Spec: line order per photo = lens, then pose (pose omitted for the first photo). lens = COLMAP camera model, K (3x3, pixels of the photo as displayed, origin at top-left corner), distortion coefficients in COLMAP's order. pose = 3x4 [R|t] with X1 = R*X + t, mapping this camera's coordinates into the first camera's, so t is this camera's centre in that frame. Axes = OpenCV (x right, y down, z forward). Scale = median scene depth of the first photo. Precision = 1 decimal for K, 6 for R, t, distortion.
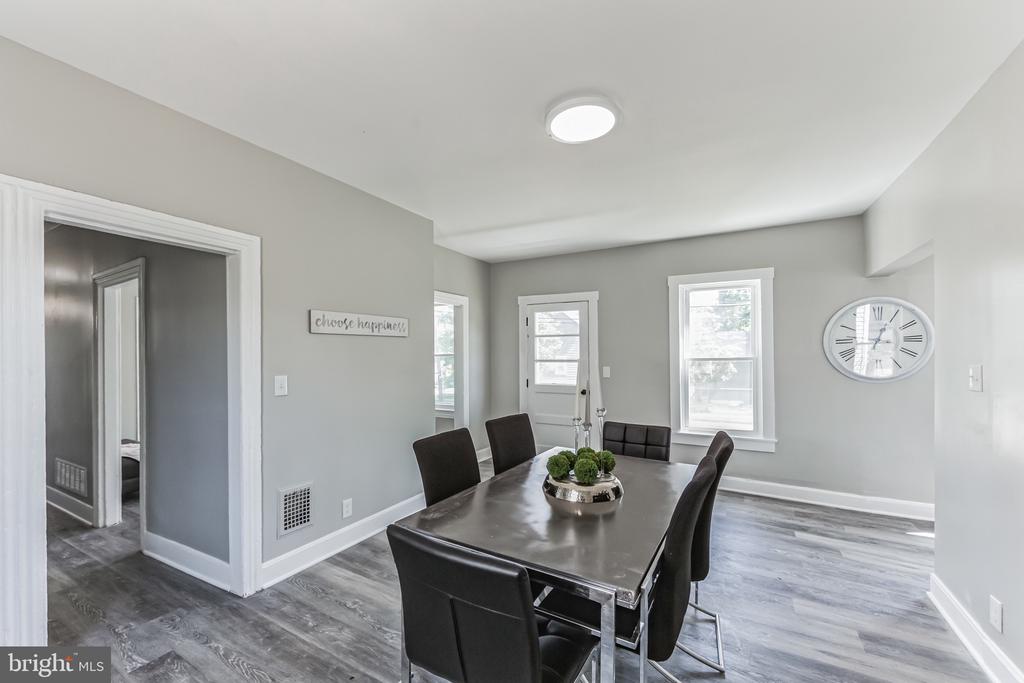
lens RADIAL K [[412.6, 0, 509.7], [0, 412.6, 357.6], [0, 0, 1]] dist [0.000172, 0.000034]
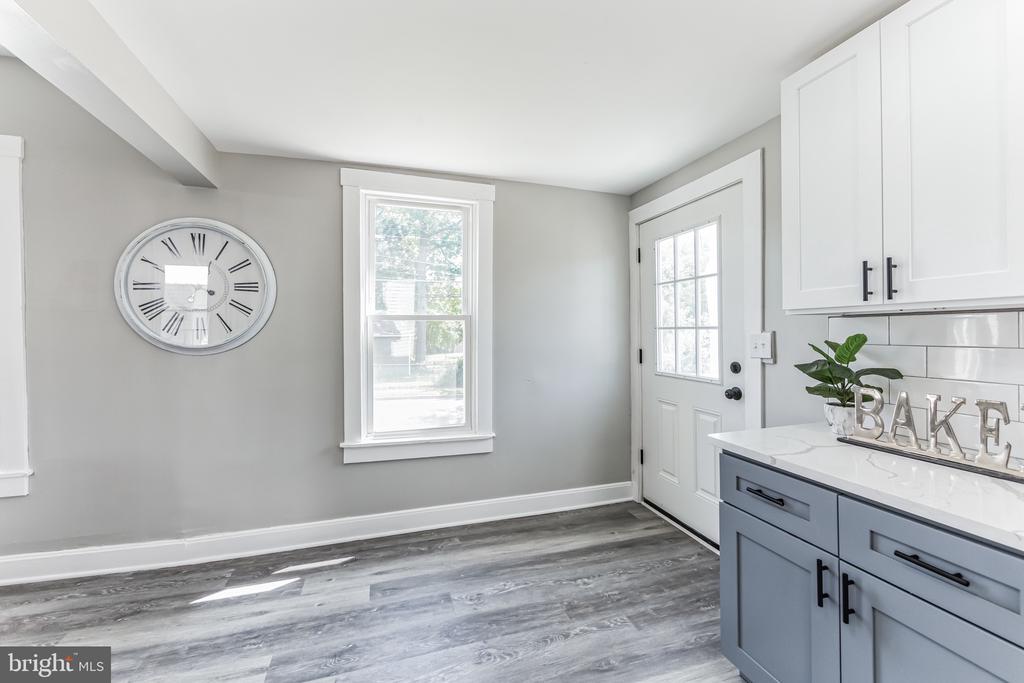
lens RADIAL K [[412.6, 0, 501.4], [0, 412.6, 330.4], [0, 0, 1]] dist [-0.002630, -0.000226]
pose [[0.695215, 0.013163, 0.718682, 0.788683], [-0.003628, 0.999884, -0.014804, 0.032679], [-0.718793, 0.007684, 0.695182, 0.242314]]
